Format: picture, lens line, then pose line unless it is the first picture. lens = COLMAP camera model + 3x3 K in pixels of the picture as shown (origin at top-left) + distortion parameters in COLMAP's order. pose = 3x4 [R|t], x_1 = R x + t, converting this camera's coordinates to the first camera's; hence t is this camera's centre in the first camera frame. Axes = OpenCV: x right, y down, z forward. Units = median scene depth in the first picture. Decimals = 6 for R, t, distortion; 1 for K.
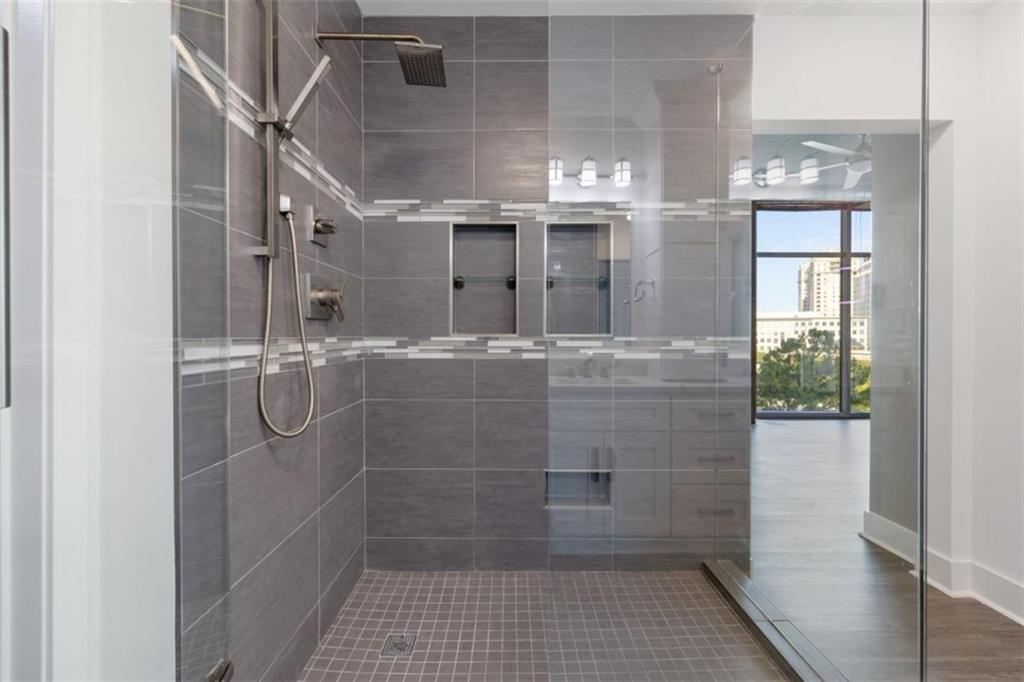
lens RADIAL K [[432.3, 0, 509.6], [0, 432.3, 338.2], [0, 0, 1]] dist [0.001926, -0.000019]
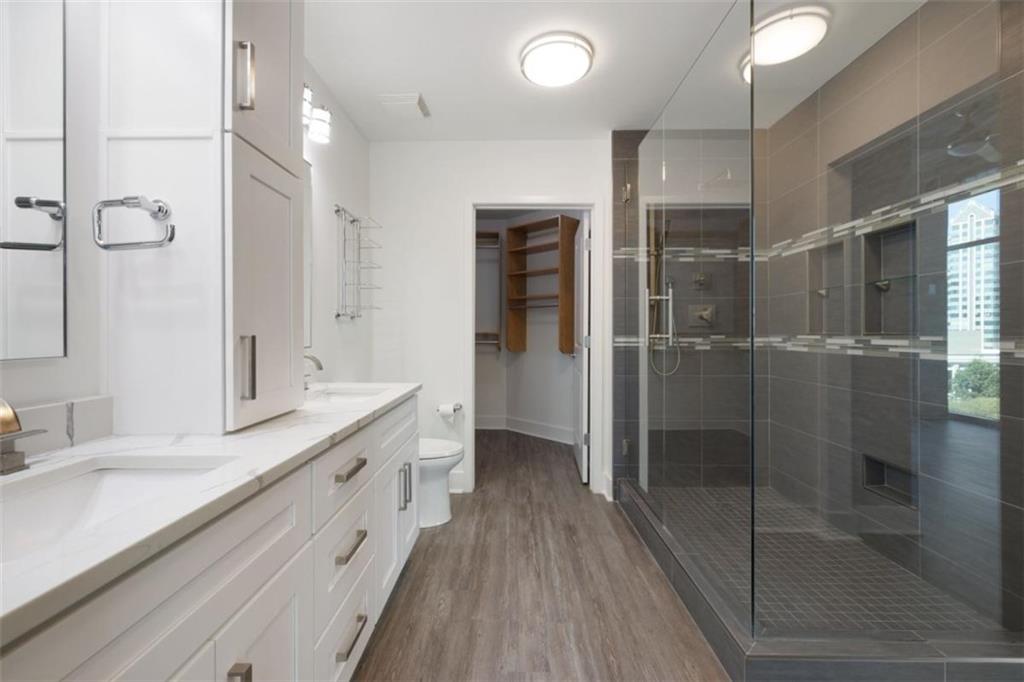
lens RADIAL K [[432.3, 0, 509.6], [0, 432.3, 338.2], [0, 0, 1]] dist [0.001926, -0.000019]
pose [[-0.004841, 0.011227, -0.999925, 1.221868], [-0.005262, 0.999923, 0.011252, -0.004763], [0.999974, 0.005316, -0.004782, 0.081281]]
